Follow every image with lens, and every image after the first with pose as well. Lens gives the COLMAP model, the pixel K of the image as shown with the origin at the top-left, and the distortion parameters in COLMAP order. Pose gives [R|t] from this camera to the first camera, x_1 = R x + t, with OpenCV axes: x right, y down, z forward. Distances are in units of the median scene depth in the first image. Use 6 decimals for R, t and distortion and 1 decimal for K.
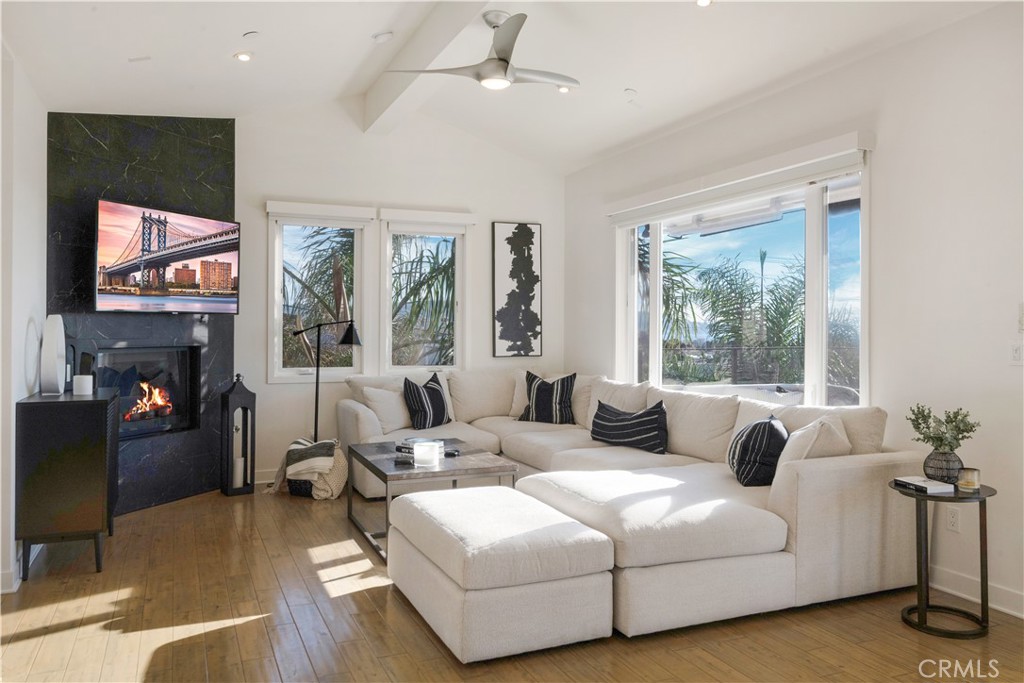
lens RADIAL K [[695.8, 0, 512.0], [0, 695.8, 341.5], [0, 0, 1]] dist [-0.003035, -0.151084]
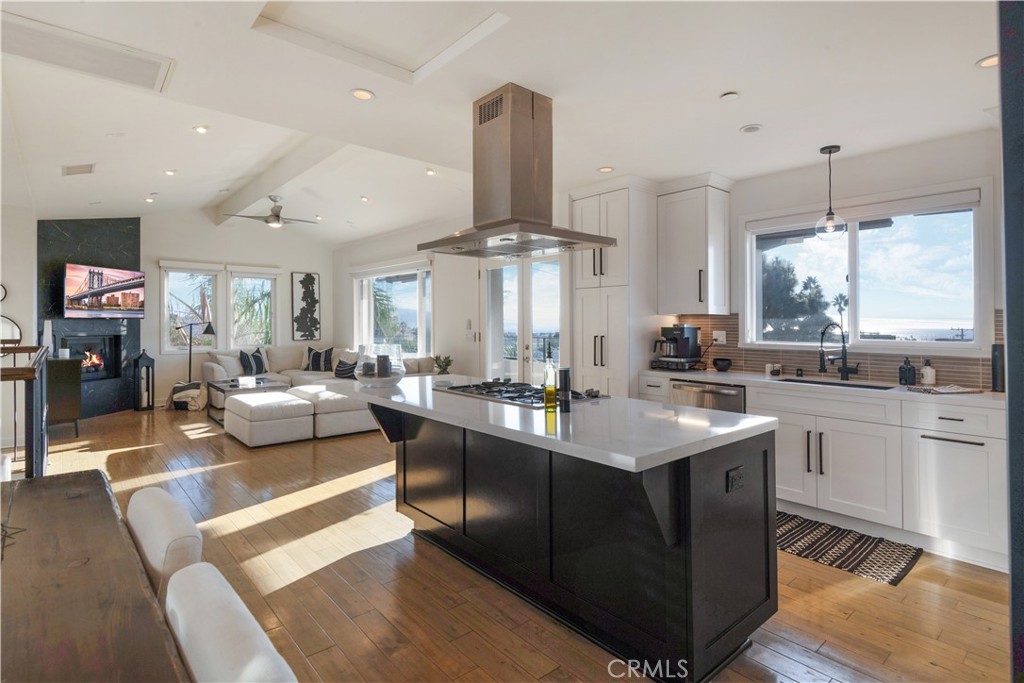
lens RADIAL K [[460.7, 0, 512.0], [0, 460.7, 341.5], [0, 0, 1]] dist [0.001384, -0.020388]
pose [[0.945301, -0.009060, 0.326074, 0.172208], [0.003047, 0.999816, 0.018948, 0.003258], [-0.326185, -0.016918, 0.945154, -0.573391]]
